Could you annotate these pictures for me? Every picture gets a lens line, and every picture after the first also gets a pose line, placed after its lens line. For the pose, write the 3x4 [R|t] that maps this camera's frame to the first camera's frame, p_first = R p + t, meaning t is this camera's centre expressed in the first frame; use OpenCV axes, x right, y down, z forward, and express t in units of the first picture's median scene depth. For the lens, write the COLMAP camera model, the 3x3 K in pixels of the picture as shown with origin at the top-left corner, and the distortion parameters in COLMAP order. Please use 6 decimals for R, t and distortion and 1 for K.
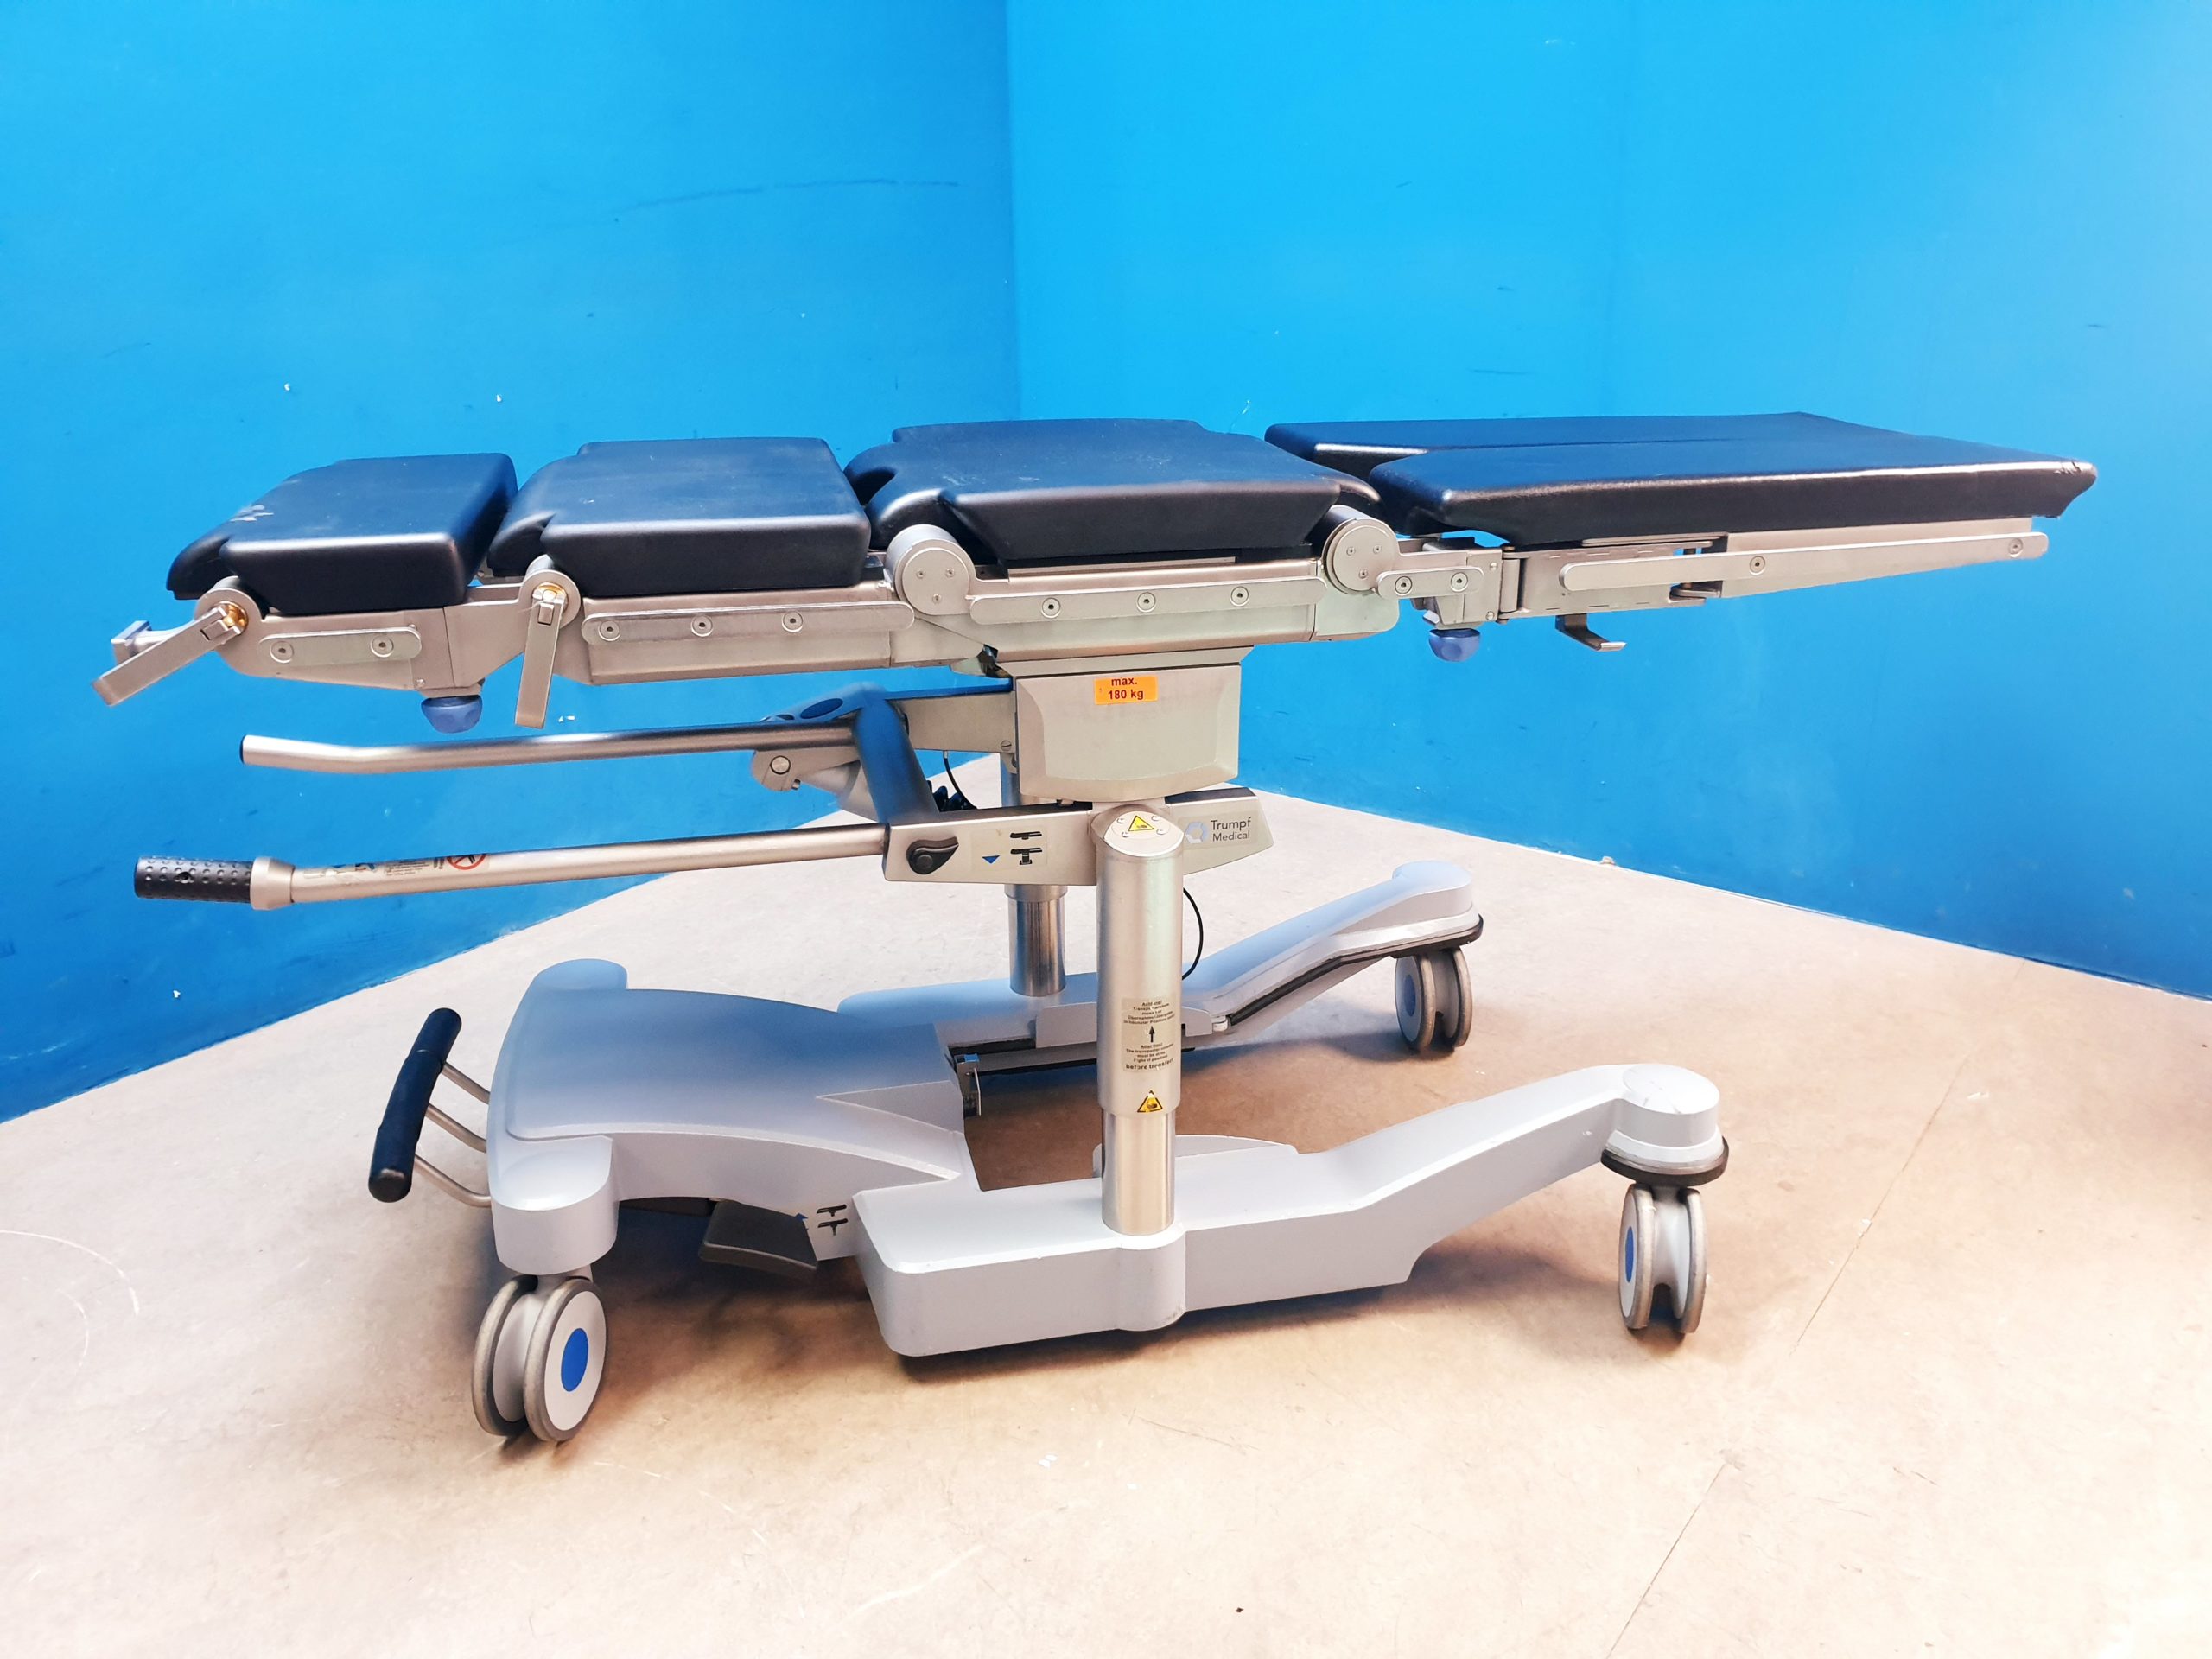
lens RADIAL K [[1719.5, 0, 1102.4], [0, 1719.5, 836.7], [0, 0, 1]] dist [-0.014126, 0.040428]
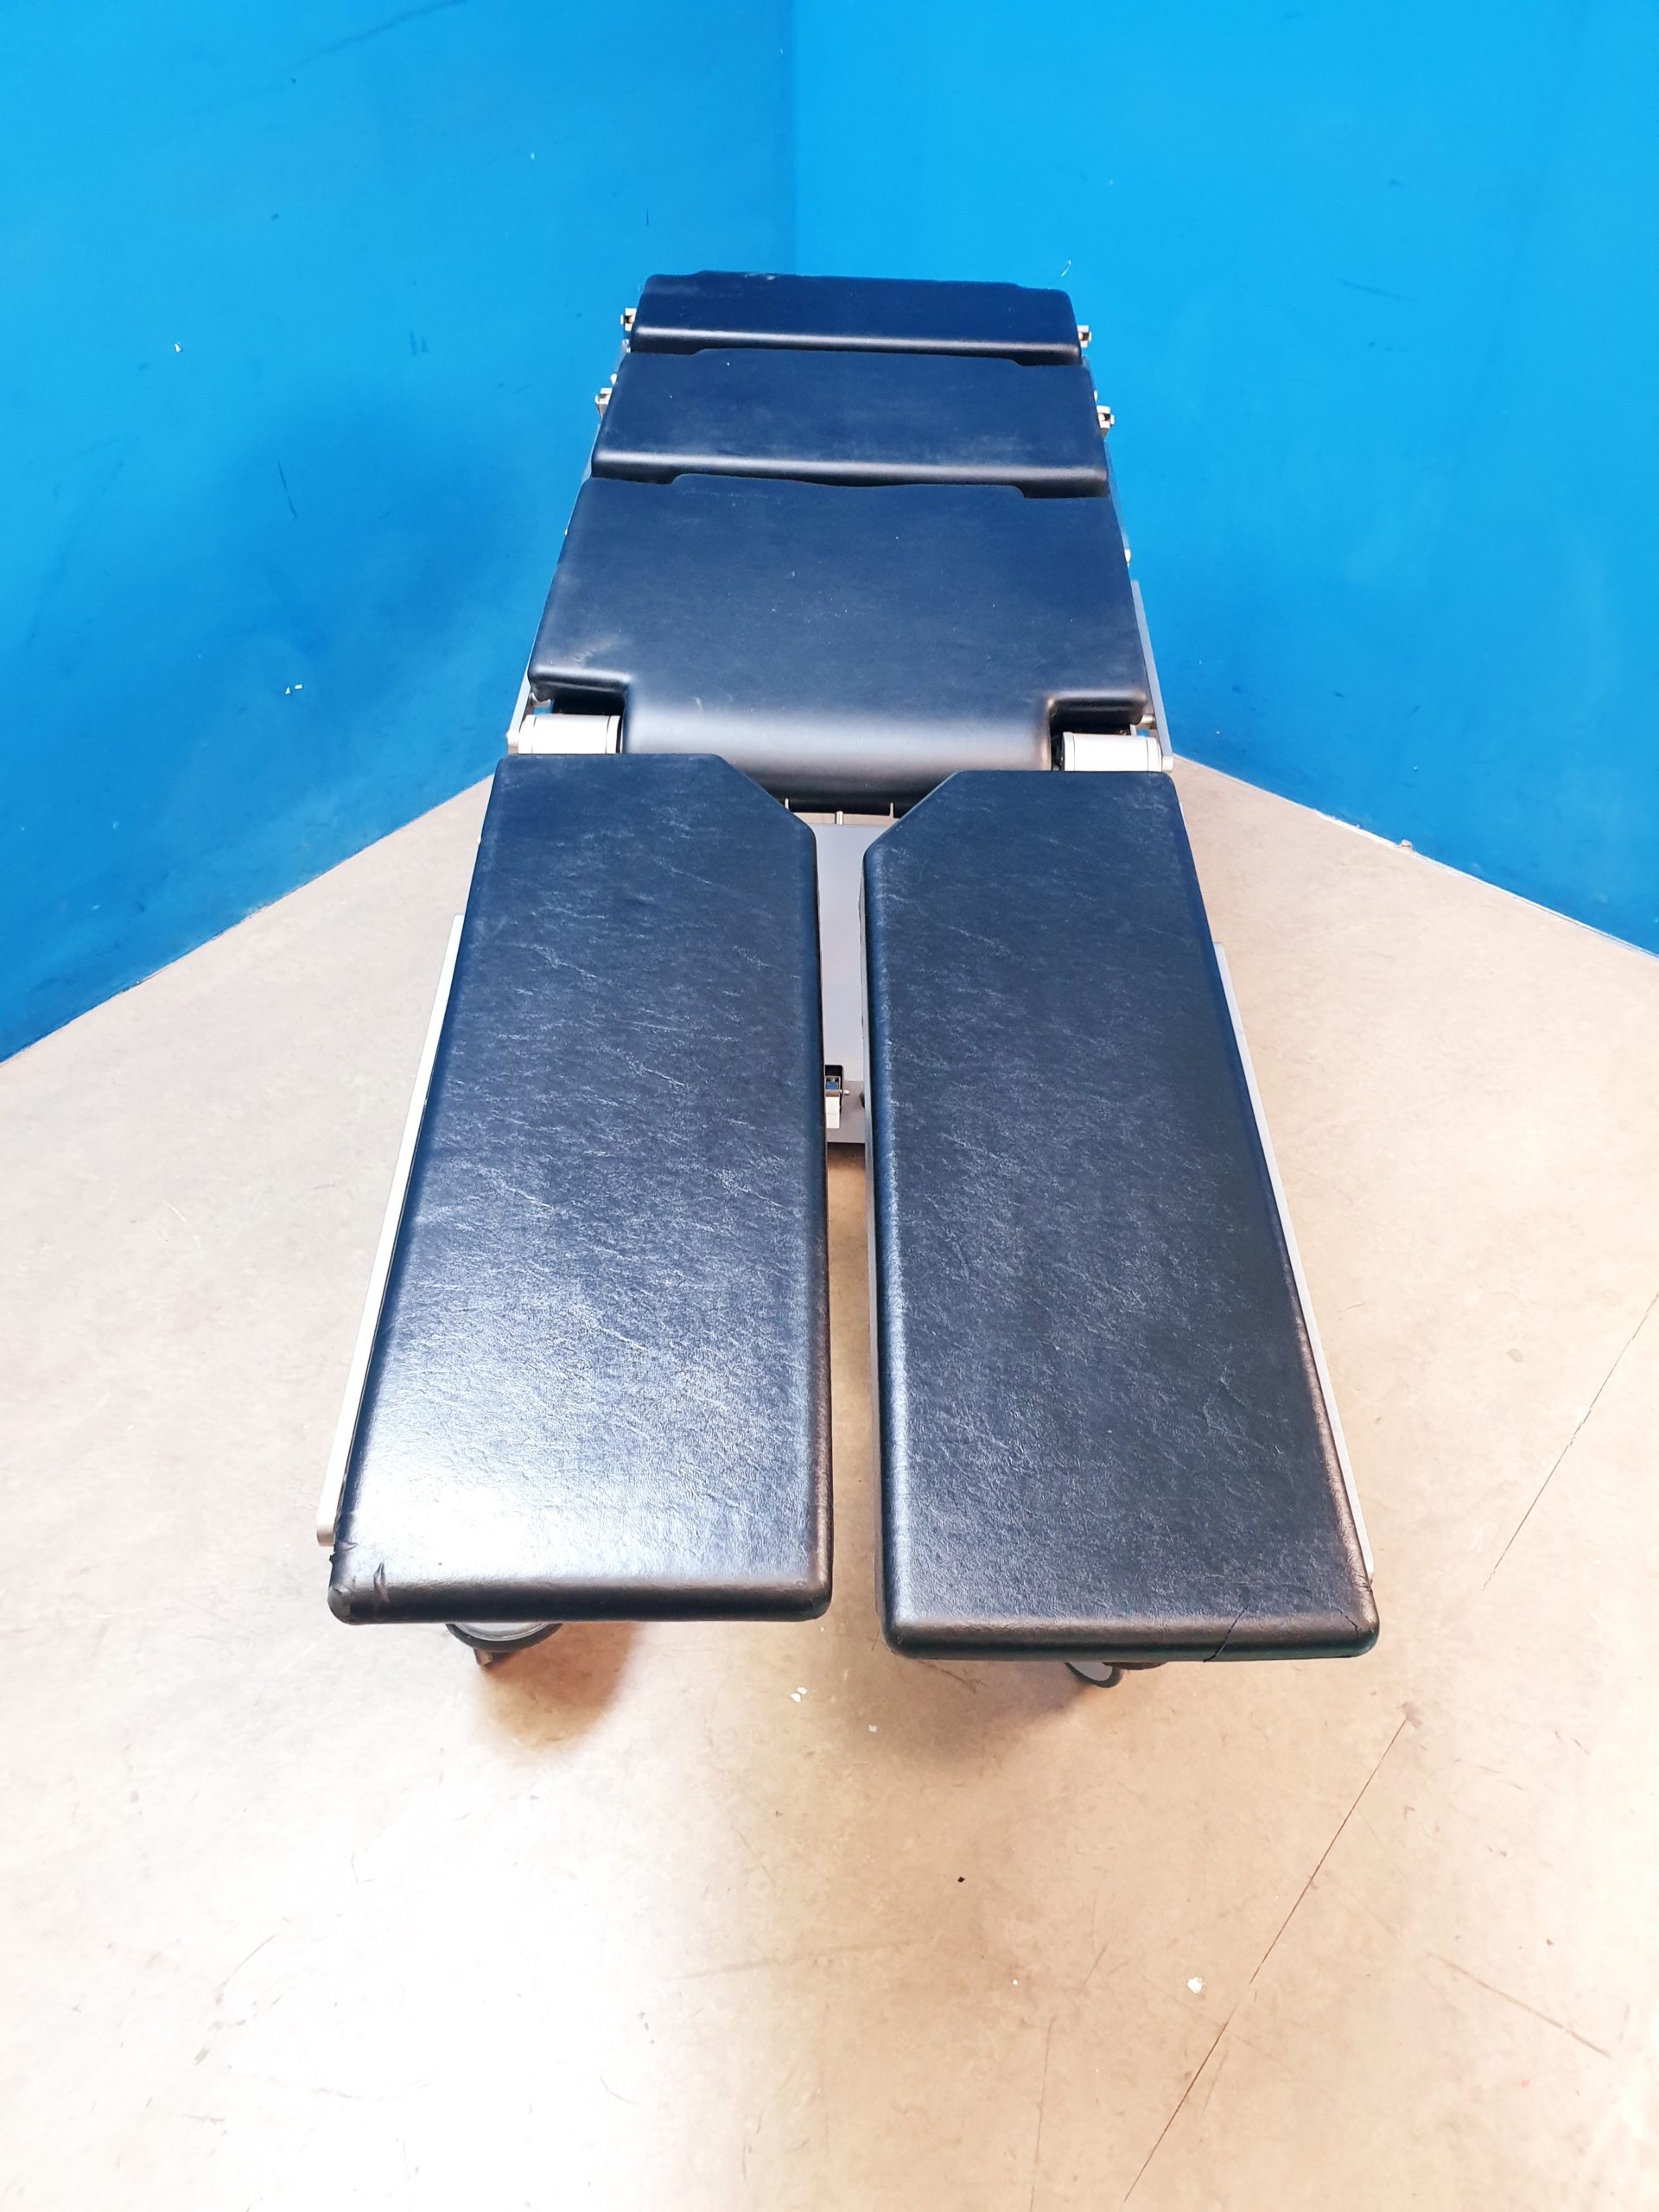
lens RADIAL K [[1725.0, 0, 835.5], [0, 1725.0, 1100.3], [0, 0, 1]] dist [-0.012938, 0.040116]
pose [[0.999208, 0.039477, -0.004896, -0.017374], [-0.033950, 0.910444, 0.412236, -0.450515], [0.020731, -0.411744, 0.911064, 0.137625]]
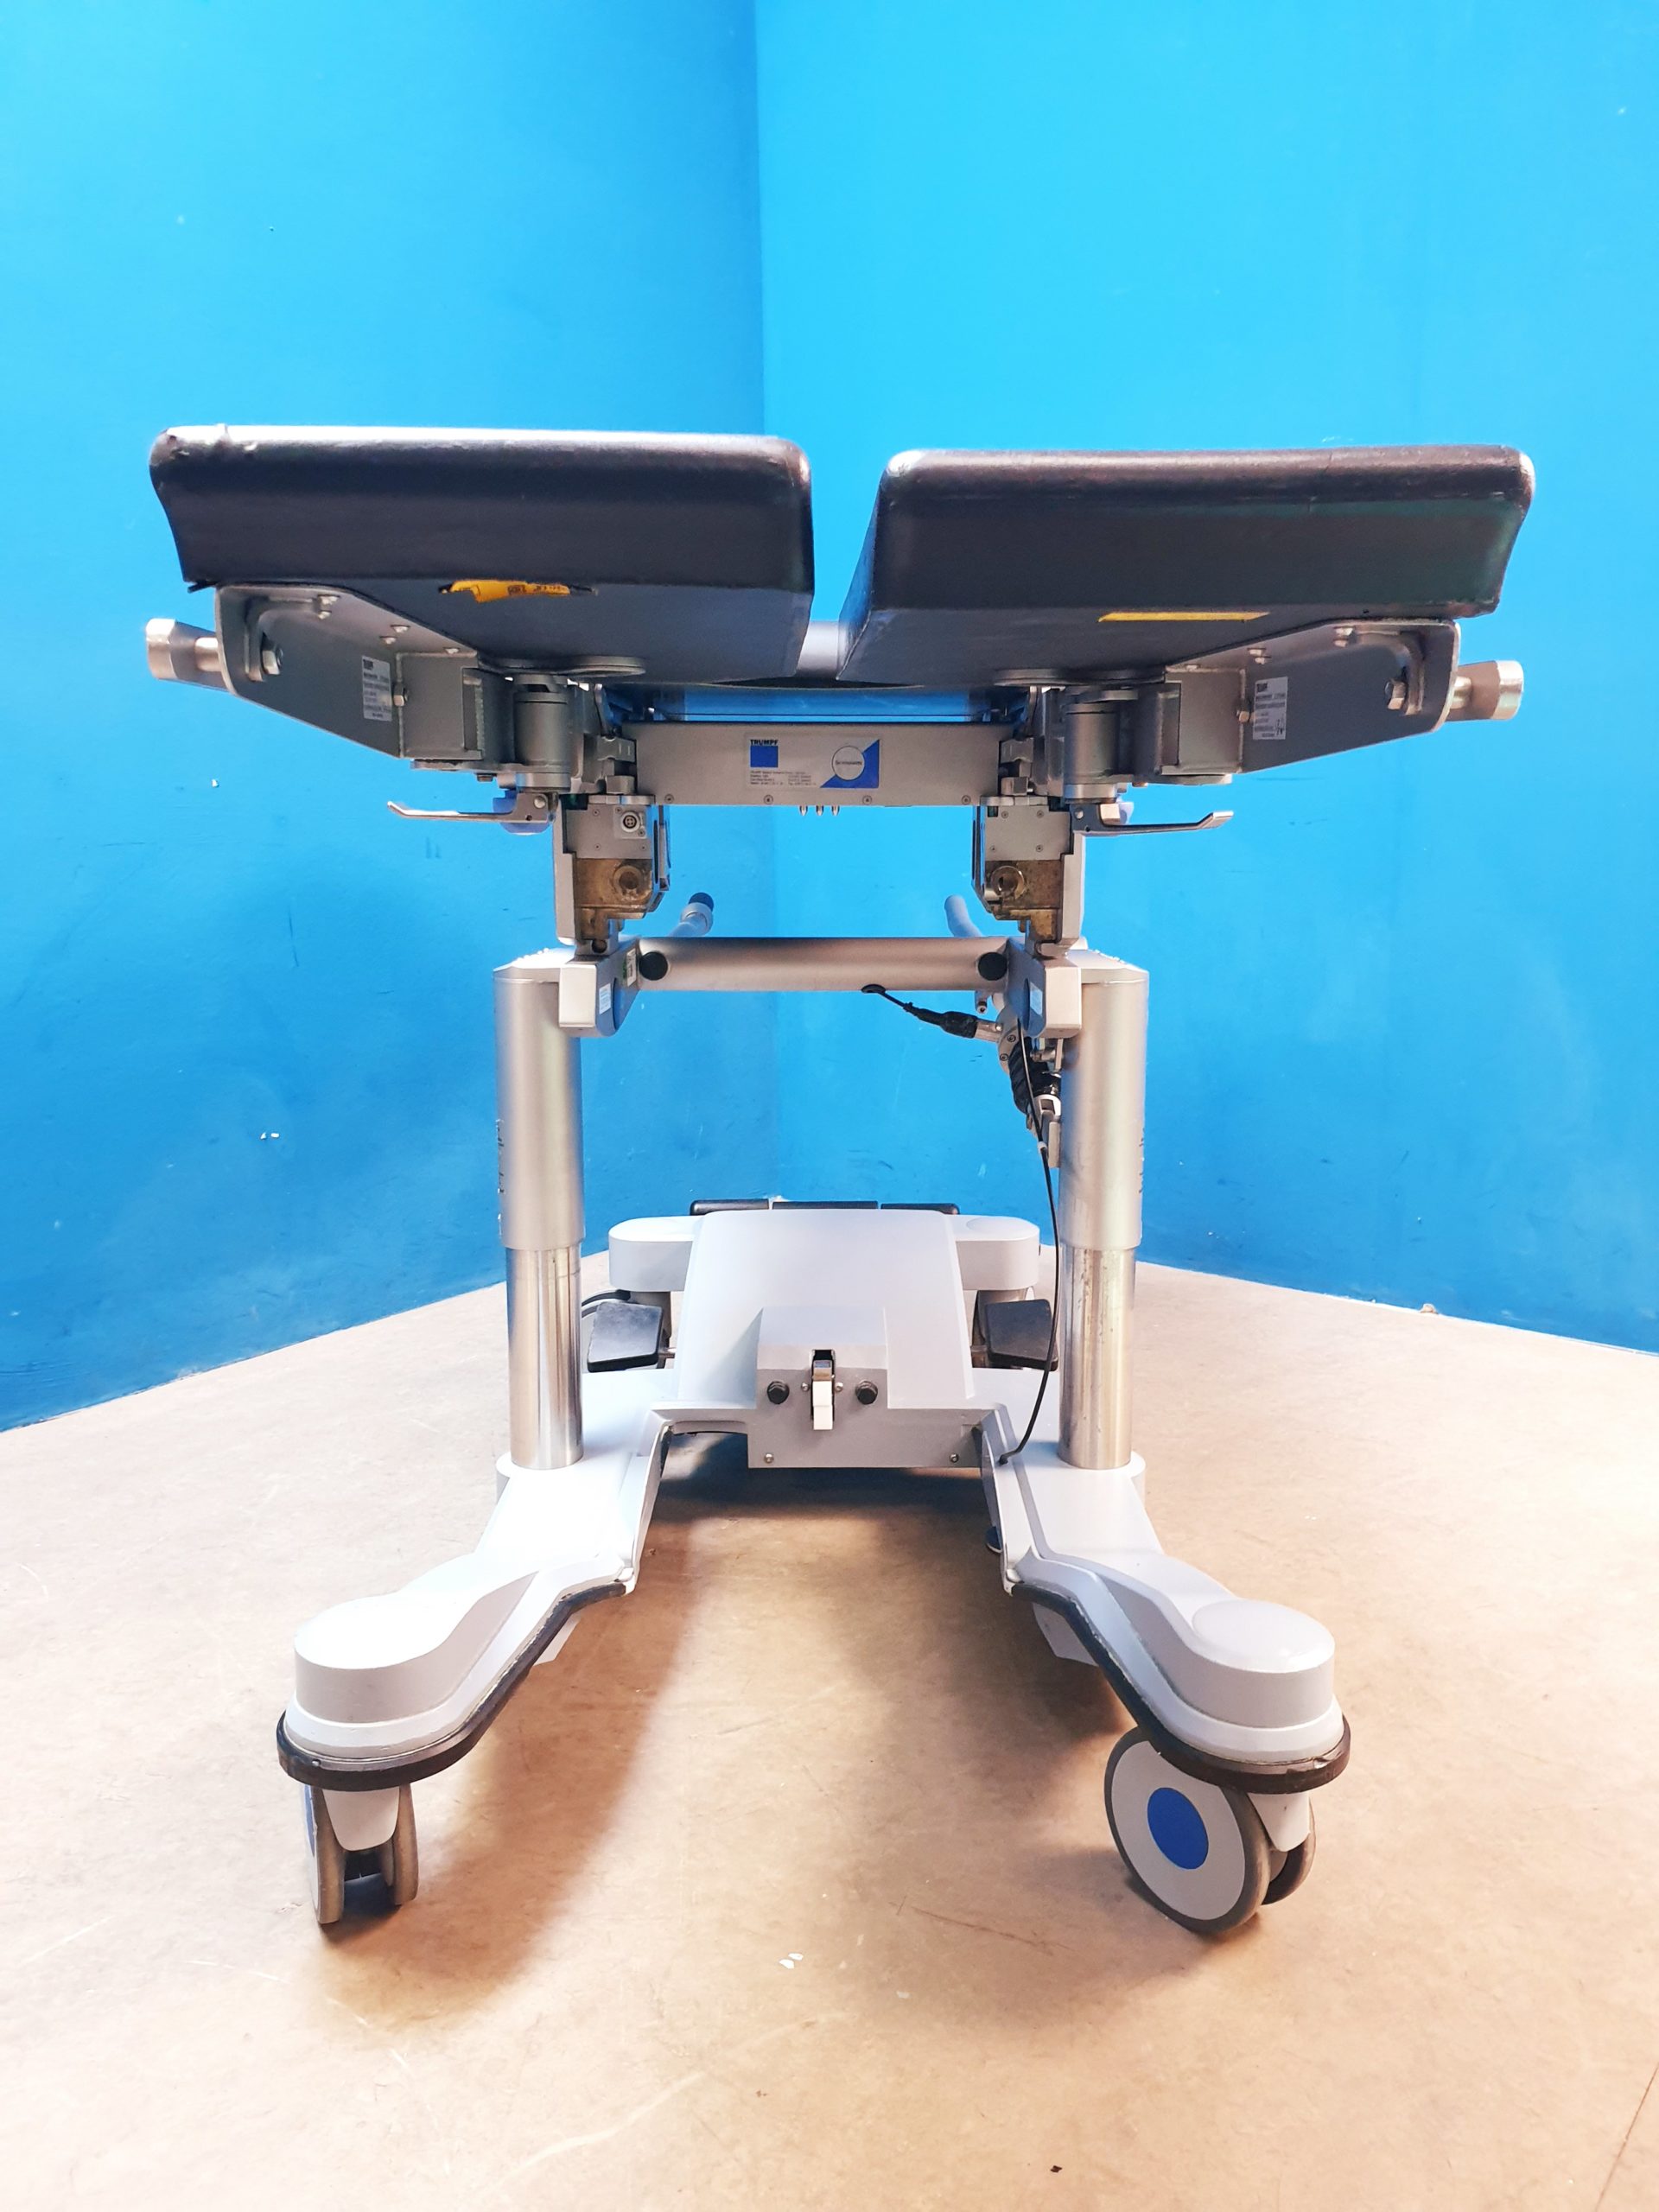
lens RADIAL K [[1729.6, 0, 839.1], [0, 1729.6, 1090.2], [0, 0, 1]] dist [-0.019662, 0.063720]
pose [[0.999933, 0.002880, -0.011212, -0.003384], [-0.004842, 0.983815, -0.179124, 0.121899], [0.010514, 0.179167, 0.983763, 0.181938]]
